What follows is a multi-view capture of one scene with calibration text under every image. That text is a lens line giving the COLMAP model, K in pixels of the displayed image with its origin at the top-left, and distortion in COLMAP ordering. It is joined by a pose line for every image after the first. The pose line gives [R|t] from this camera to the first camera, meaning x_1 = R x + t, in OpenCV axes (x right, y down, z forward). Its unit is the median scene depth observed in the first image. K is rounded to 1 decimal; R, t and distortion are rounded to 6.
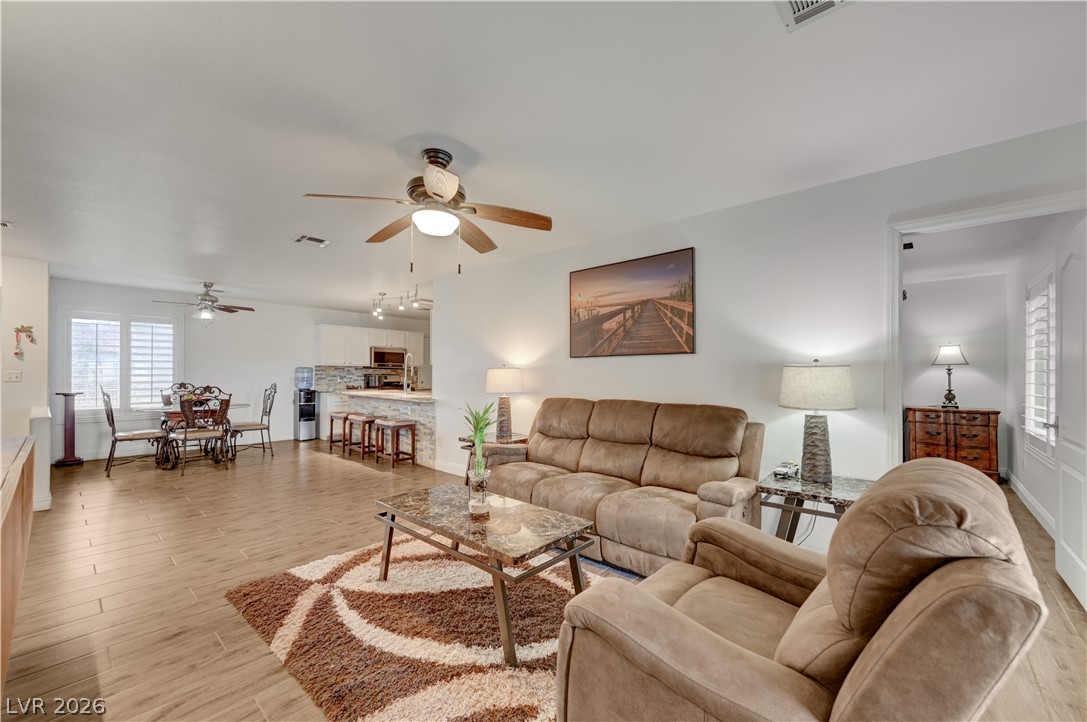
lens RADIAL K [[424.0, 0, 542.7], [0, 424.0, 373.2], [0, 0, 1]] dist [0.000401, -0.000073]
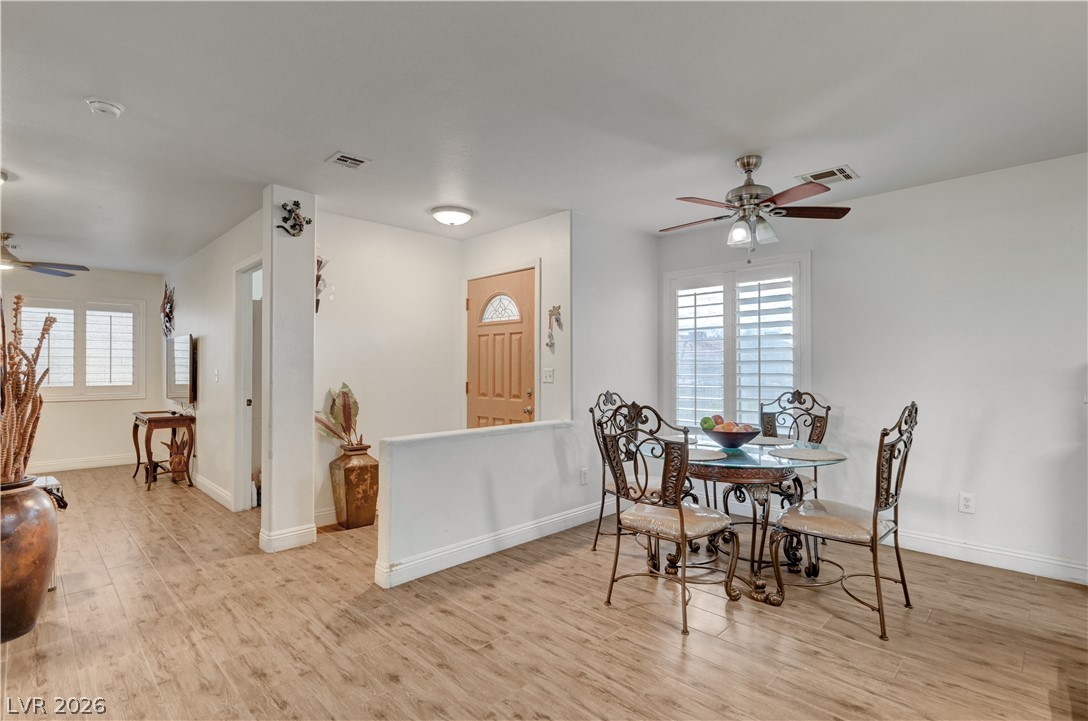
lens RADIAL K [[523.6, 0, 565.0], [0, 523.6, 367.6], [0, 0, 1]] dist [0.001143, 0.000004]
pose [[-0.045167, -0.006924, -0.998955, -0.292338], [0.000001, 0.999976, -0.006931, -0.000075], [0.998979, -0.000314, -0.045166, 0.951858]]
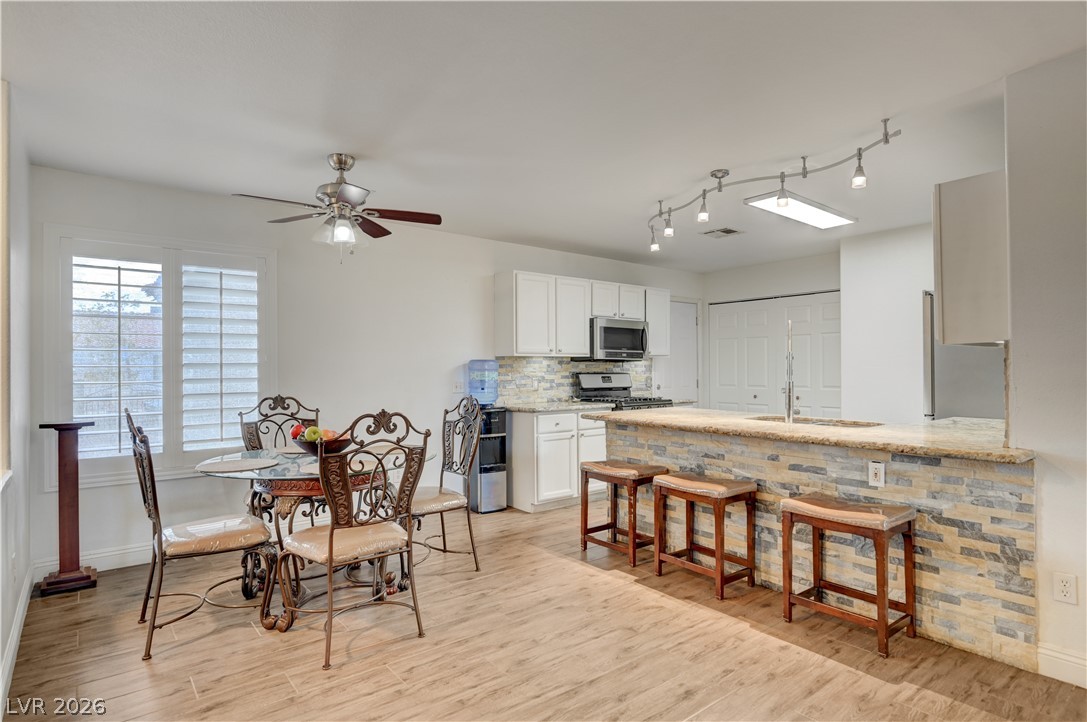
lens RADIAL K [[573.9, 0, 543.7], [0, 573.9, 365.5], [0, 0, 1]] dist [-0.011920, 0.000486]
pose [[0.983968, -0.012379, -0.177914, -0.568057], [0.011244, 0.999909, -0.007389, -0.003212], [0.177989, 0.005271, 0.984018, 0.548284]]
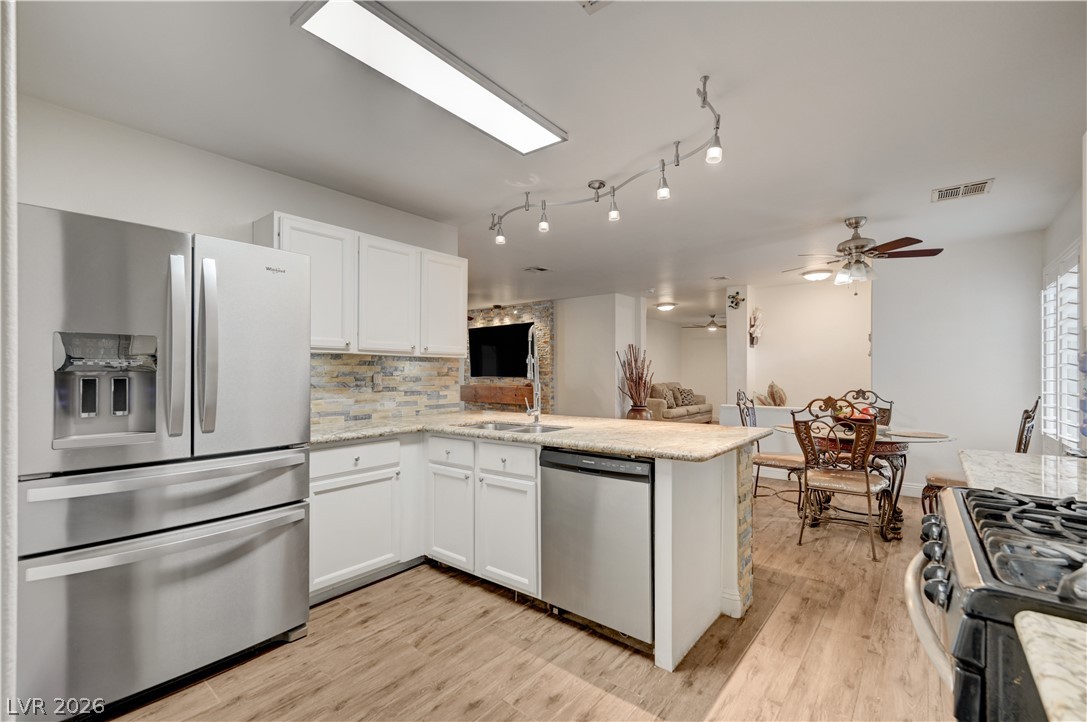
lens RADIAL K [[467.3, 0, 556.9], [0, 467.3, 371.3], [0, 0, 1]] dist [0.000089, 0.000020]
pose [[-0.997991, -0.005778, -0.063092, -0.392200], [-0.005696, 0.999983, -0.001476, -0.001573], [0.063100, -0.001114, -0.998007, 1.851246]]
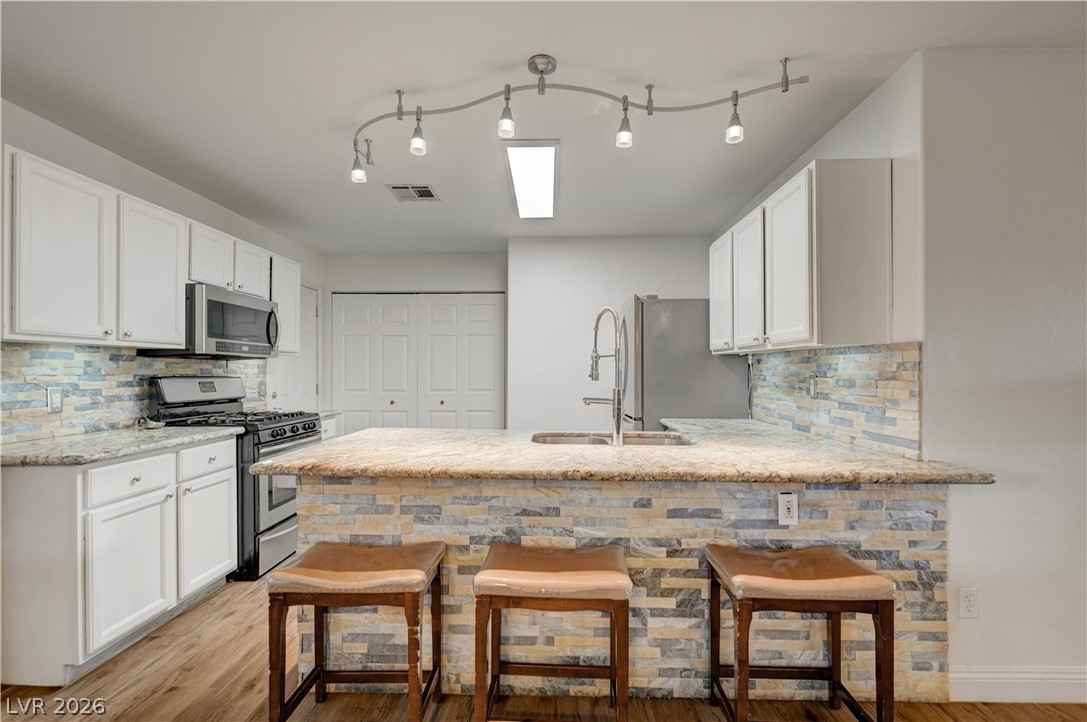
lens RADIAL K [[483.7, 0, 546.9], [0, 483.7, 369.9], [0, 0, 1]] dist [-0.008476, 0.000073]
pose [[0.764698, -0.003871, 0.644377, -0.716552], [0.003090, 0.999992, 0.002340, -0.003790], [-0.644382, 0.000202, 0.764704, 0.979377]]
